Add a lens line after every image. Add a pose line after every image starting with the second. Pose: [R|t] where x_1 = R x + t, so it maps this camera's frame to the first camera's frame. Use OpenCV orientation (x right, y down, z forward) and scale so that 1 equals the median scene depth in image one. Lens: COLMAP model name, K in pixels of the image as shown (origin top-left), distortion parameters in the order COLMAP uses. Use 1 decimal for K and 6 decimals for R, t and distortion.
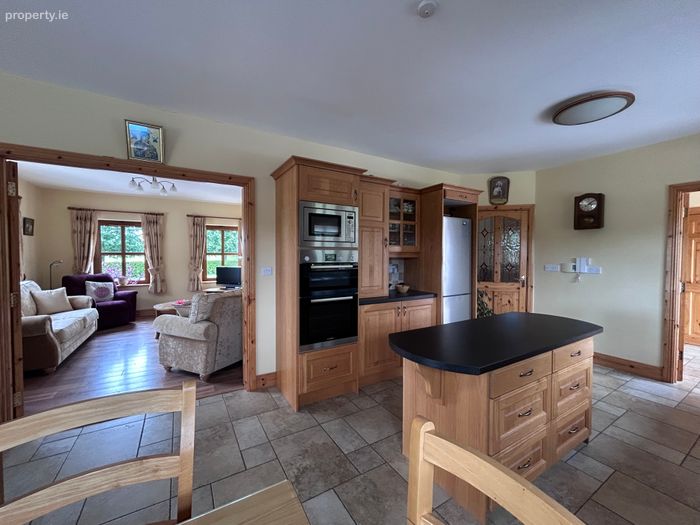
lens RADIAL K [[281.6, 0, 348.4], [0, 281.6, 260.8], [0, 0, 1]] dist [-0.004024, 0.001068]
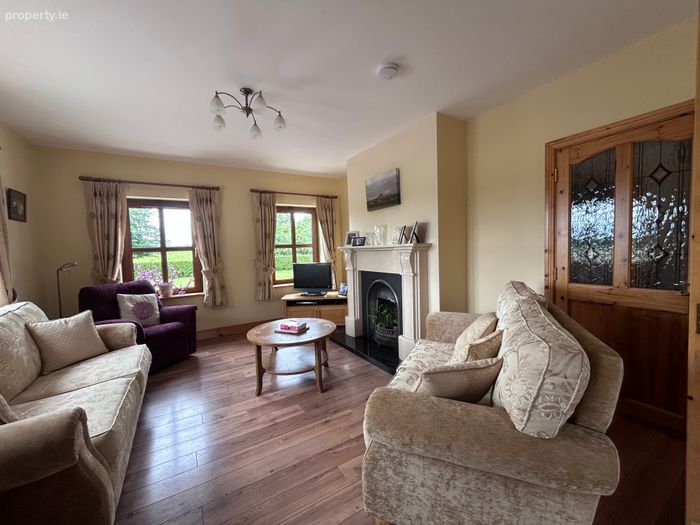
lens RADIAL K [[281.6, 0, 347.4], [0, 281.6, 260.9], [0, 0, 1]] dist [-0.004024, 0.001068]
pose [[0.999244, -0.038781, 0.002747, -0.394747], [0.038711, 0.999008, 0.022017, 0.004685], [-0.003598, -0.021894, 0.999754, 0.353668]]
